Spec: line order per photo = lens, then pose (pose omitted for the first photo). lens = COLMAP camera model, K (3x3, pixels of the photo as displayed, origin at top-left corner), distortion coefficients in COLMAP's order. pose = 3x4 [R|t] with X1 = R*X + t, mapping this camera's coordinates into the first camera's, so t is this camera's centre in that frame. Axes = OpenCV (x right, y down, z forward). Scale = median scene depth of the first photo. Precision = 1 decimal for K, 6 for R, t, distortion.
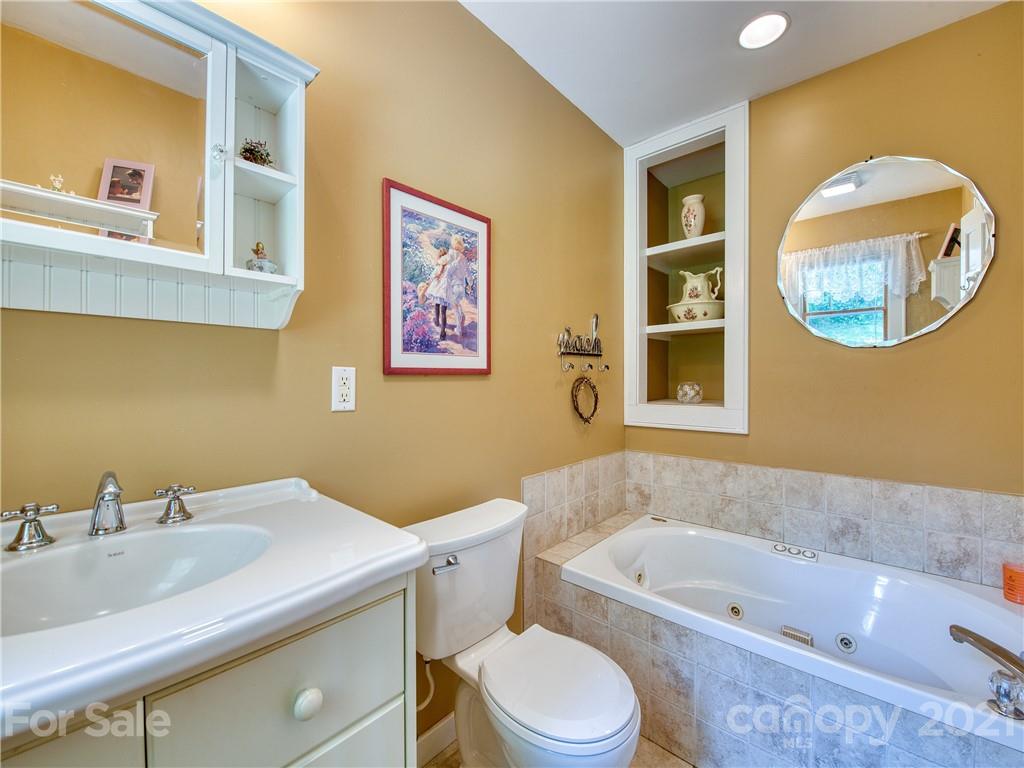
lens RADIAL K [[411.9, 0, 507.5], [0, 411.9, 375.2], [0, 0, 1]] dist [-0.016455, -0.000364]
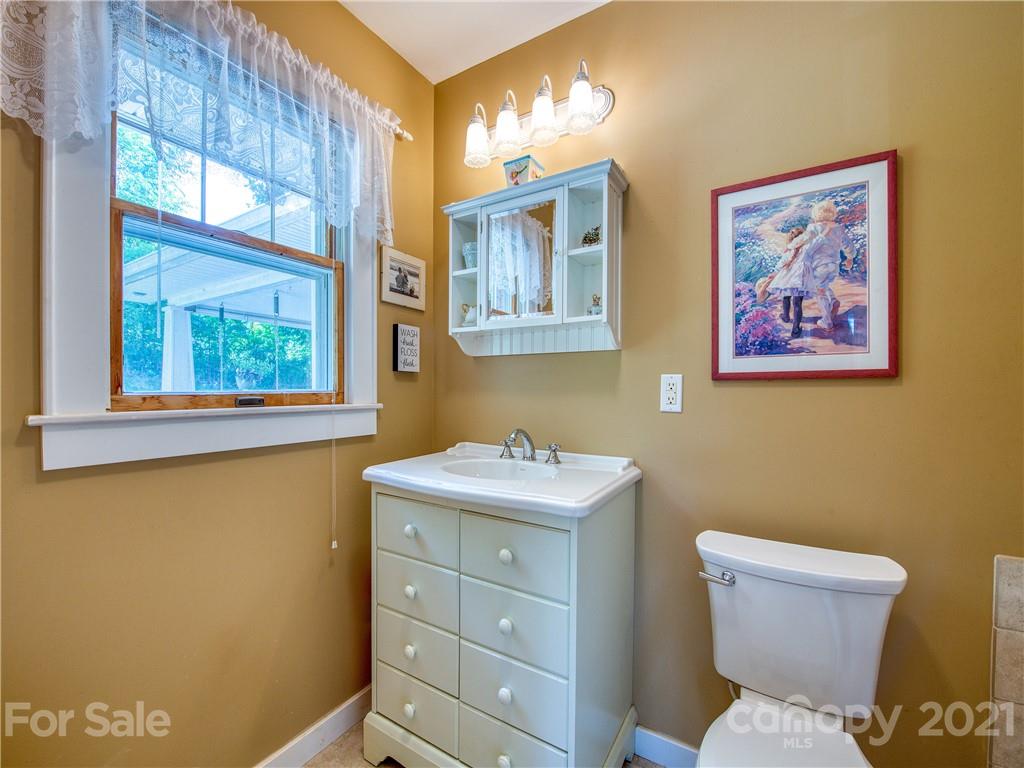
lens RADIAL K [[427.9, 0, 512.0], [0, 427.9, 384.0], [0, 0, 1]] dist [-0.002325, -0.000249]
pose [[0.186831, -0.012680, -0.982310, 0.598664], [0.006841, 0.999909, -0.011606, 0.015448], [0.982368, -0.004552, 0.186901, 0.271298]]
